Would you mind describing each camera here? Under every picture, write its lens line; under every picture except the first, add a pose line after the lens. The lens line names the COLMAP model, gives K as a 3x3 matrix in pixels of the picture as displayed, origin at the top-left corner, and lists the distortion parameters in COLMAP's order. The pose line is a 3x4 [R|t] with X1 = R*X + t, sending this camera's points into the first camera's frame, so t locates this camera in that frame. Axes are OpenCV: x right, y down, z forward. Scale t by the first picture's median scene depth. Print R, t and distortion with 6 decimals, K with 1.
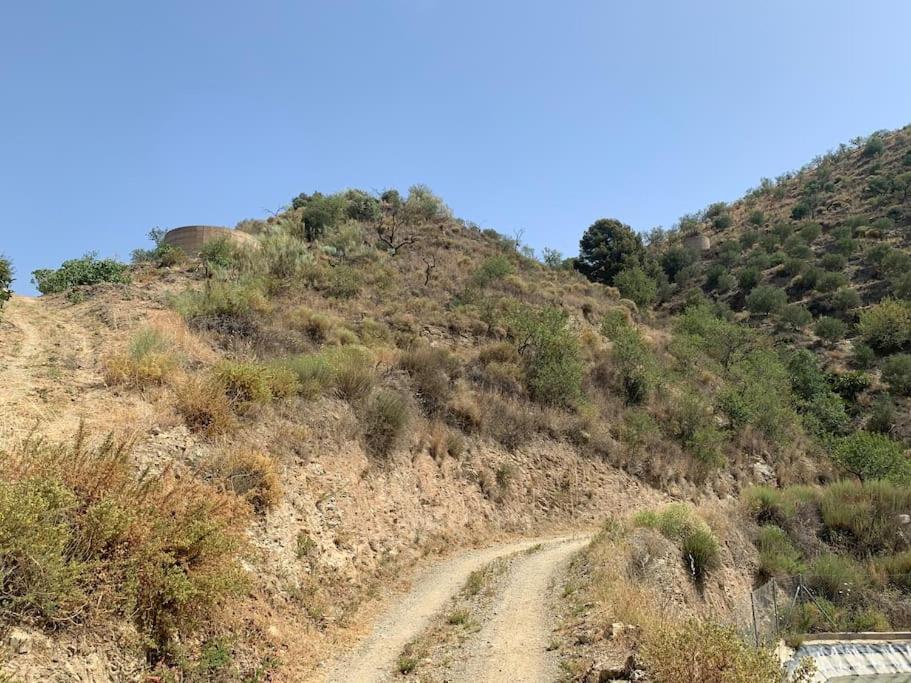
lens RADIAL K [[649.1, 0, 455.5], [0, 649.1, 341.5], [0, 0, 1]] dist [0.003678, -0.001994]
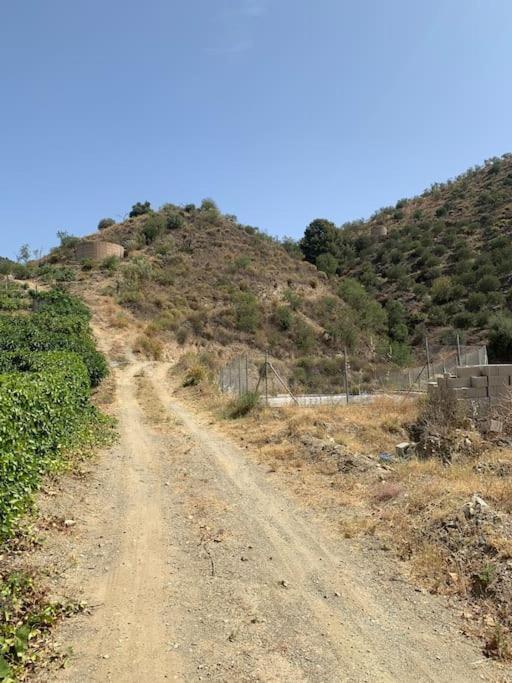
lens RADIAL K [[486.6, 0, 256.0], [0, 486.6, 341.5], [0, 0, 1]] dist [0.003678, -0.001994]
pose [[0.999762, 0.000095, 0.021824, 0.074000], [-0.002836, 0.992074, 0.125624, -0.058851], [-0.021639, -0.125656, 0.991838, -0.528336]]
